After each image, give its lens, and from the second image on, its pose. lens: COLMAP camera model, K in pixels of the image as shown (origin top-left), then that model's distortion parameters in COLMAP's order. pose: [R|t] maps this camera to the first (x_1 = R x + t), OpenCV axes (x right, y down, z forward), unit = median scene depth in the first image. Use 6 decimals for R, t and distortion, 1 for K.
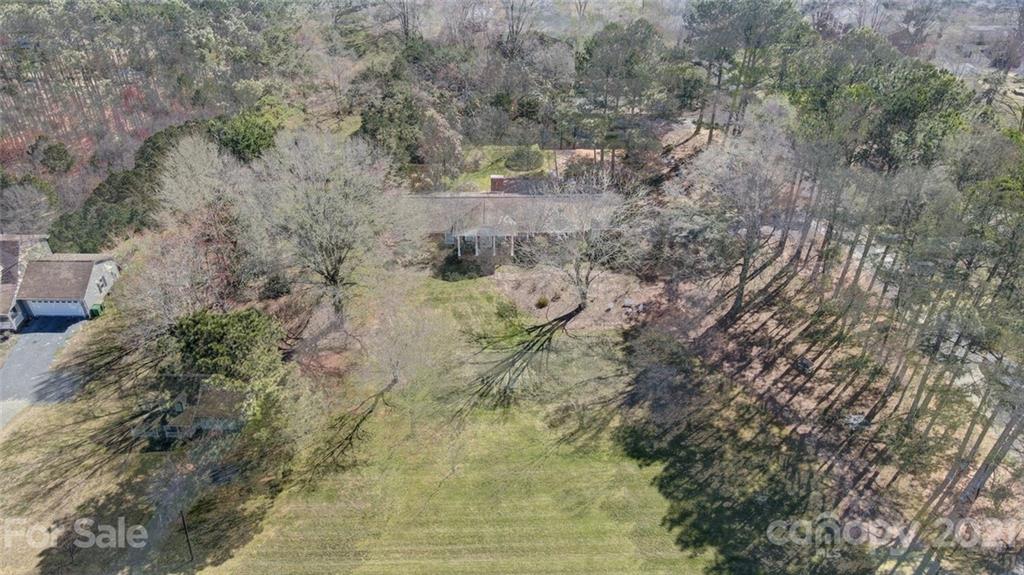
lens RADIAL K [[740.2, 0, 499.1], [0, 740.2, 271.0], [0, 0, 1]] dist [0.006683, 0.016923]
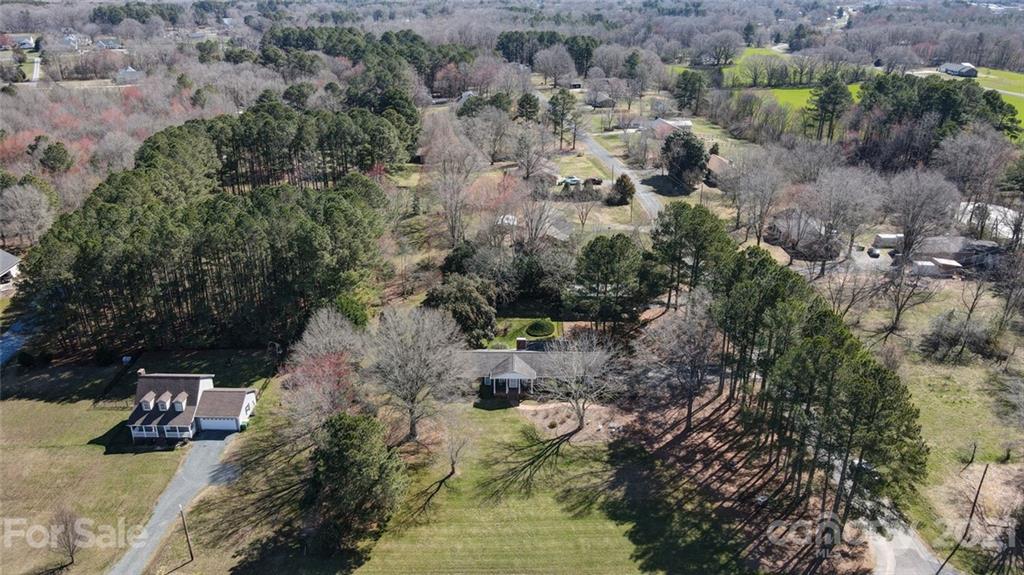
lens RADIAL K [[740.2, 0, 505.8], [0, 740.2, 283.7], [0, 0, 1]] dist [0.006683, 0.016923]
pose [[0.999889, 0.010005, -0.011038, -0.021019], [-0.012213, 0.974804, -0.222731, 0.104673], [0.008531, 0.222841, 0.974818, -0.496258]]
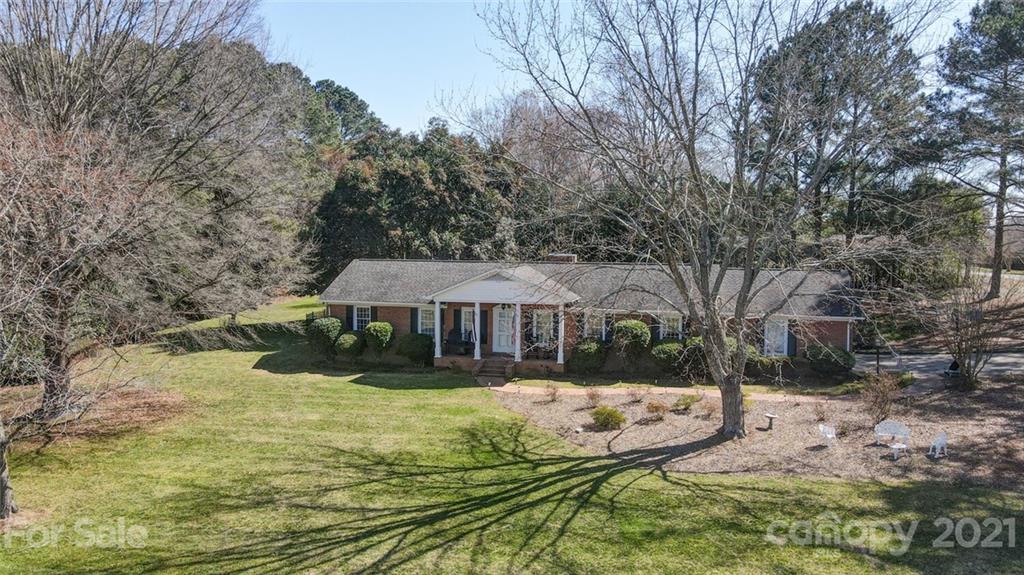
lens RADIAL K [[740.2, 0, 509.9], [0, 740.2, 288.3], [0, 0, 1]] dist [0.006683, 0.016923]
pose [[0.967144, 0.022669, -0.253215, 0.107338], [-0.155658, 0.840296, -0.519301, 0.184973], [0.201004, 0.541654, 0.816216, 0.736563]]
